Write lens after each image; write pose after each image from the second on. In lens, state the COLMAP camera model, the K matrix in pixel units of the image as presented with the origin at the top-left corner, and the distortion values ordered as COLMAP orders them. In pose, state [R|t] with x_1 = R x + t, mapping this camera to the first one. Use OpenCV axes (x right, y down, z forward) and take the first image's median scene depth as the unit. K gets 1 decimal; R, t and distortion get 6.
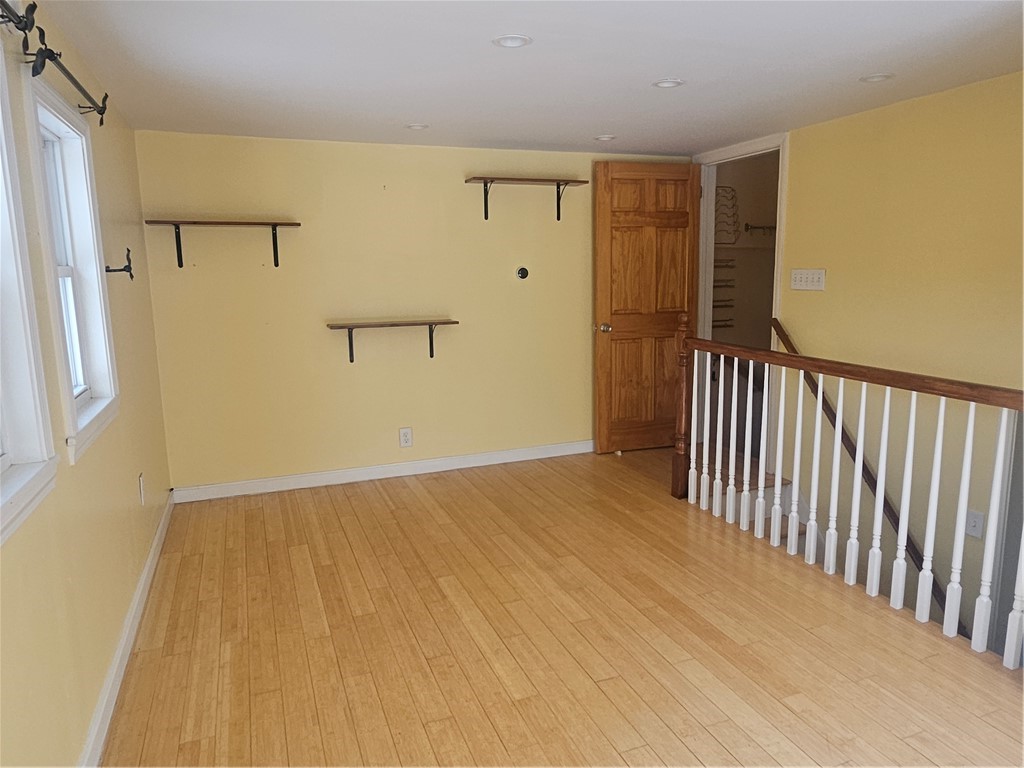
lens RADIAL K [[691.7, 0, 512.0], [0, 691.7, 384.0], [0, 0, 1]] dist [-0.001625, -0.000252]
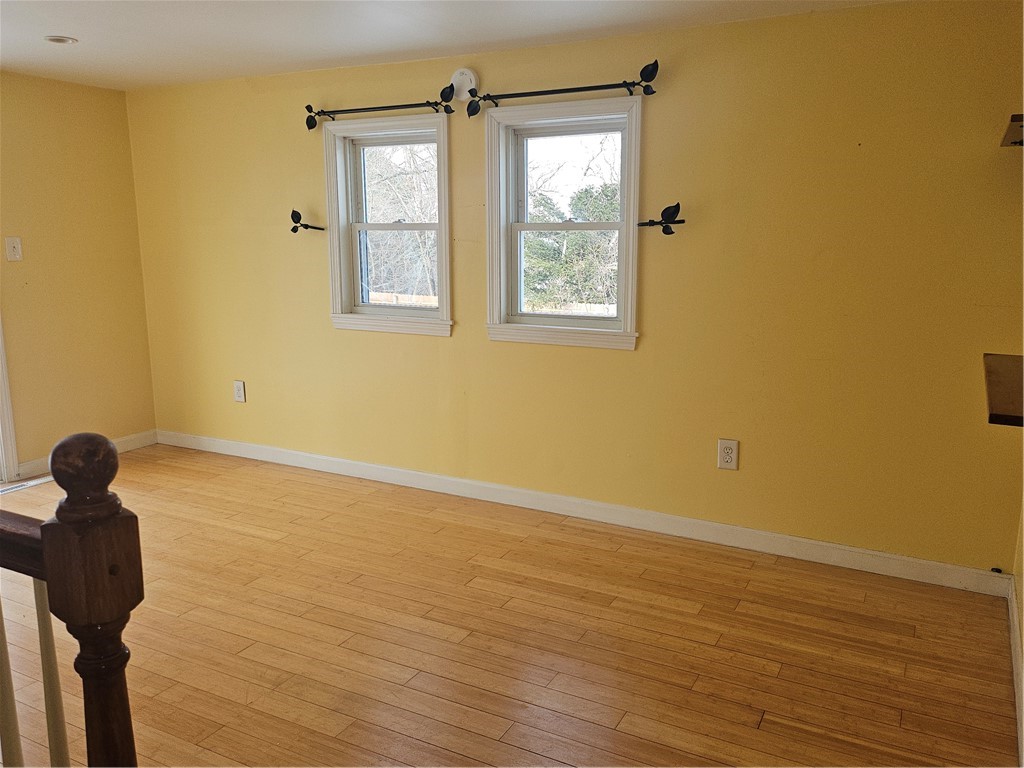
lens RADIAL K [[813.6, 0, 512.0], [0, 813.6, 384.0], [0, 0, 1]] dist [0.058994, 0.001210]
pose [[-0.763825, 0.133926, -0.631376, 0.394796], [-0.094315, 0.944574, 0.314461, -0.269397], [0.638495, 0.299741, -0.708858, 1.616573]]
